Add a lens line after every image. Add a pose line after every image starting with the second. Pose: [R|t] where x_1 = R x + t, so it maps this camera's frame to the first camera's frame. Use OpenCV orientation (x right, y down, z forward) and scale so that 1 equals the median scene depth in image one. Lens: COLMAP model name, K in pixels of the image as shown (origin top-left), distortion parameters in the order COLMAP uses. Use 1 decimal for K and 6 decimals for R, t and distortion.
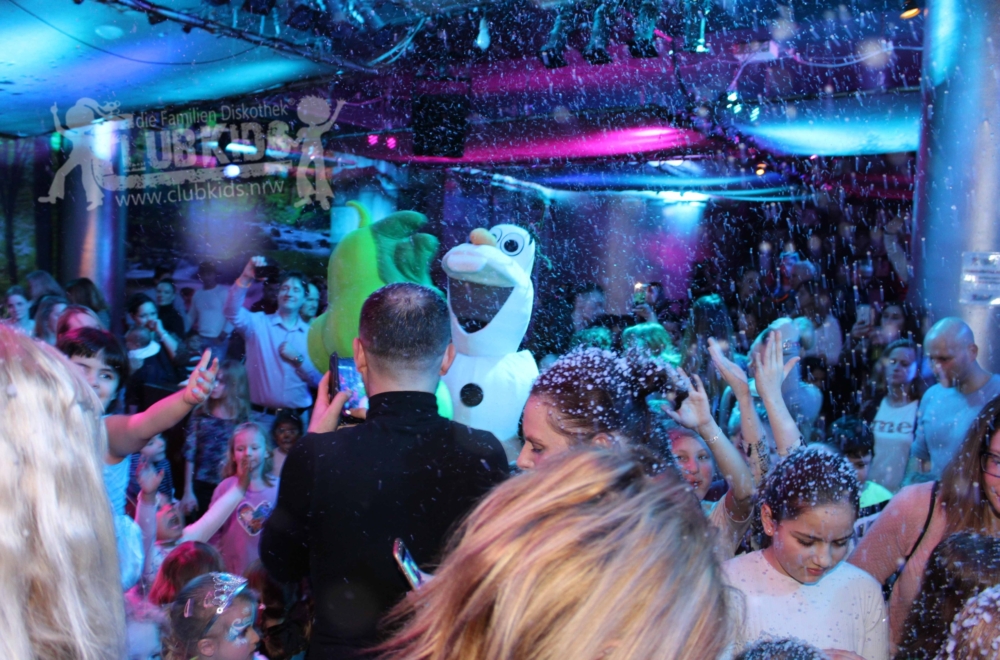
lens RADIAL K [[835.8, 0, 503.9], [0, 835.8, 328.7], [0, 0, 1]] dist [-0.147942, 0.125694]
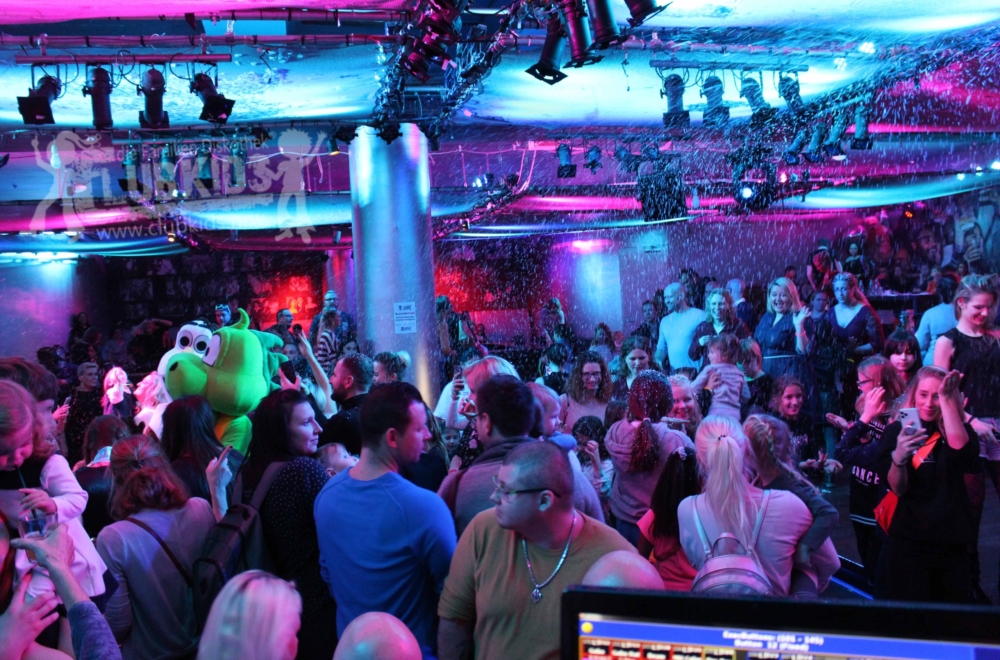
lens RADIAL K [[835.8, 0, 499.3], [0, 835.8, 320.9], [0, 0, 1]] dist [-0.147942, 0.125694]
pose [[0.665803, -0.092263, 0.740401, -0.261935], [0.126831, 0.991878, 0.009548, -0.020126], [-0.735269, 0.087548, 0.672097, -0.155801]]
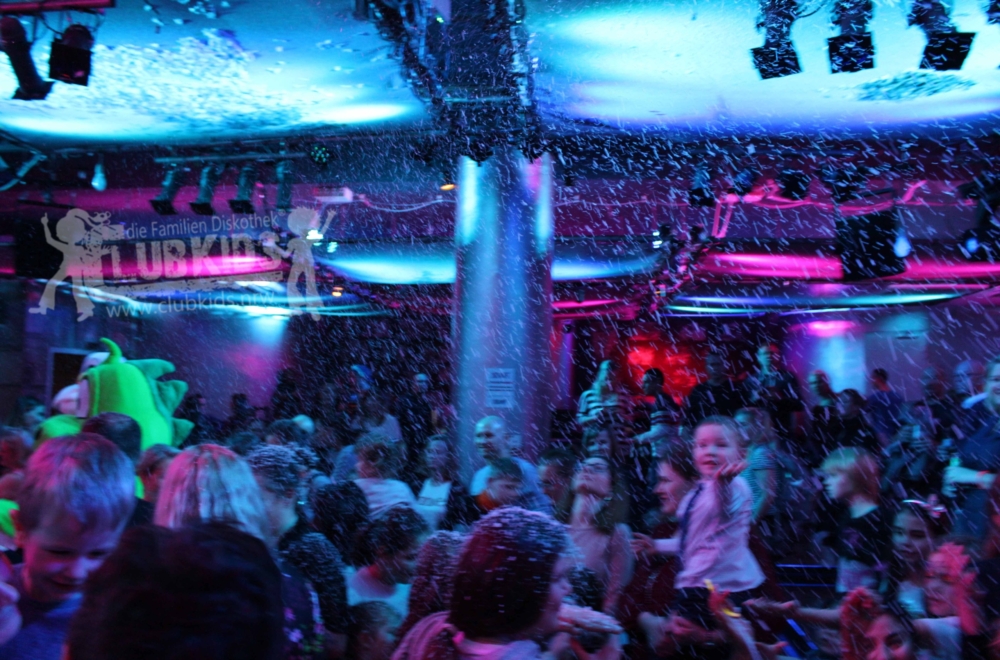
lens RADIAL K [[835.8, 0, 495.5], [0, 835.8, 342.6], [0, 0, 1]] dist [-0.147942, 0.125694]
pose [[0.883990, 0.008180, 0.467434, -0.031967], [0.042982, 0.994190, -0.098682, 0.000426], [-0.465526, 0.107325, 0.878503, -0.107617]]
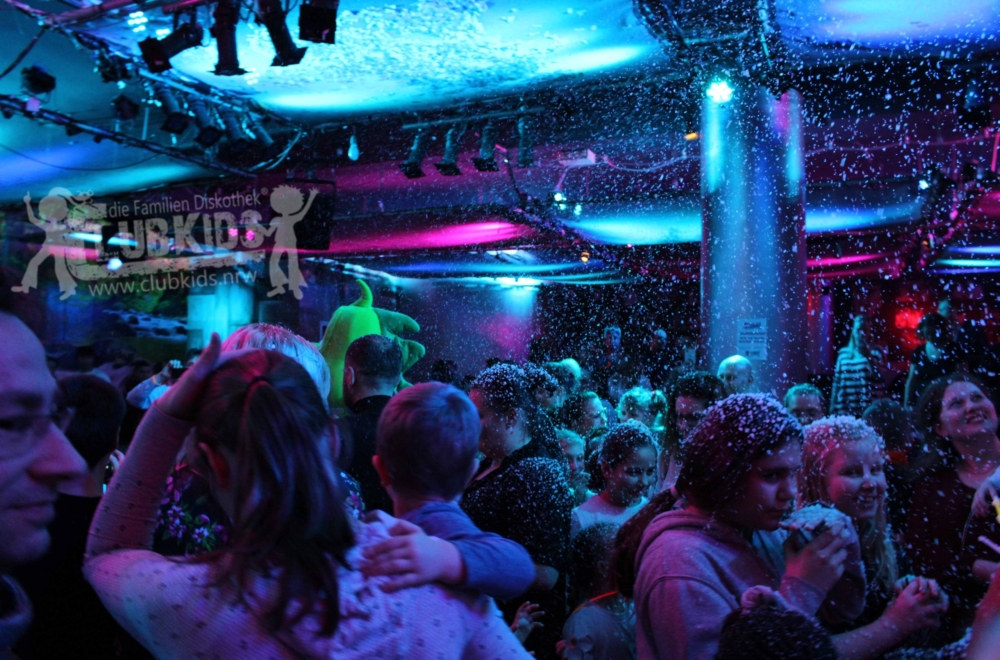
lens RADIAL K [[835.8, 0, 503.1], [0, 835.8, 336.9], [0, 0, 1]] dist [-0.147942, 0.125694]
pose [[0.980979, -0.020053, 0.193075, -0.025289], [0.038142, 0.995172, -0.090434, 0.017269], [-0.190330, 0.096078, 0.977007, -0.100137]]
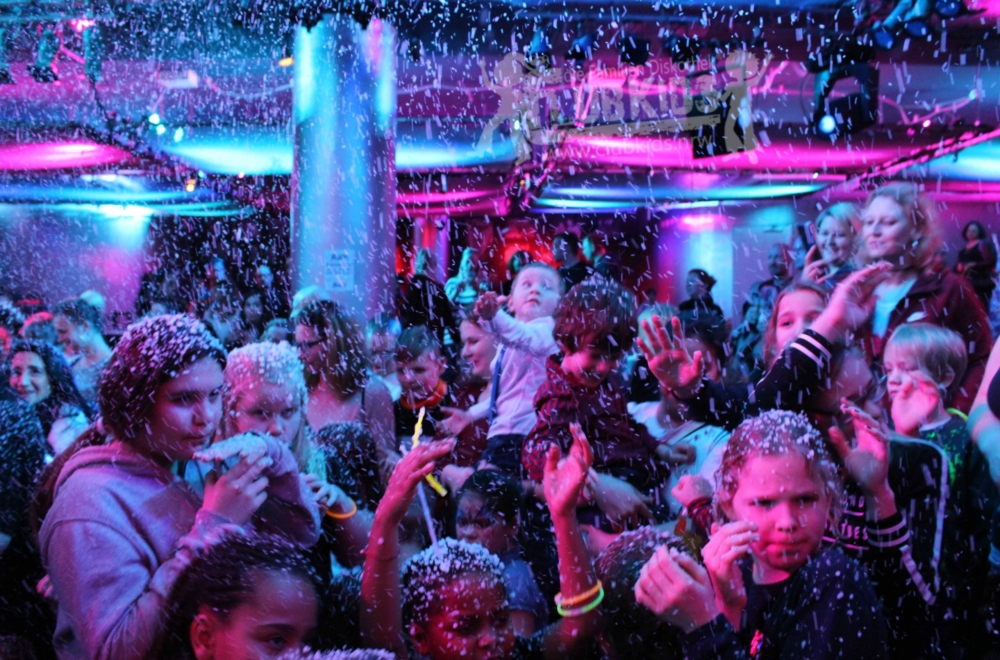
lens RADIAL K [[835.8, 0, 484.0], [0, 835.8, 327.7], [0, 0, 1]] dist [-0.147942, 0.125694]
pose [[0.823796, -0.051241, 0.564566, 0.009904], [0.063930, 0.997951, -0.002708, 0.021081], [-0.563271, 0.038324, 0.825383, -0.102900]]
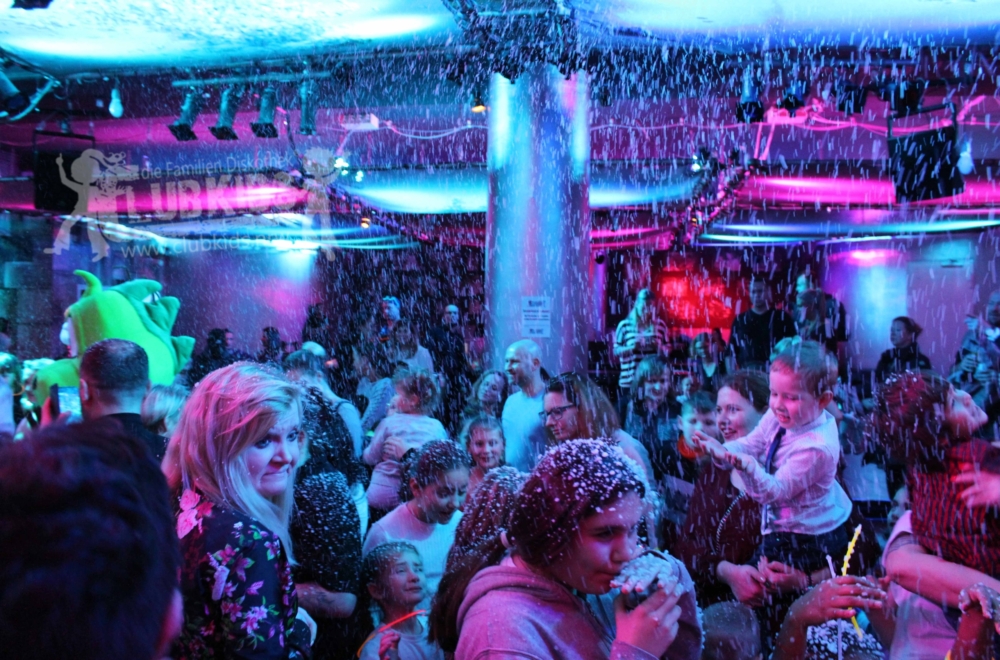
lens RADIAL K [[835.8, 0, 498.3], [0, 835.8, 329.6], [0, 0, 1]] dist [-0.147942, 0.125694]
pose [[0.897847, -0.028558, 0.439380, -0.025189], [0.050289, 0.998015, -0.037896, 0.002858], [-0.437425, 0.056121, 0.897502, -0.083195]]
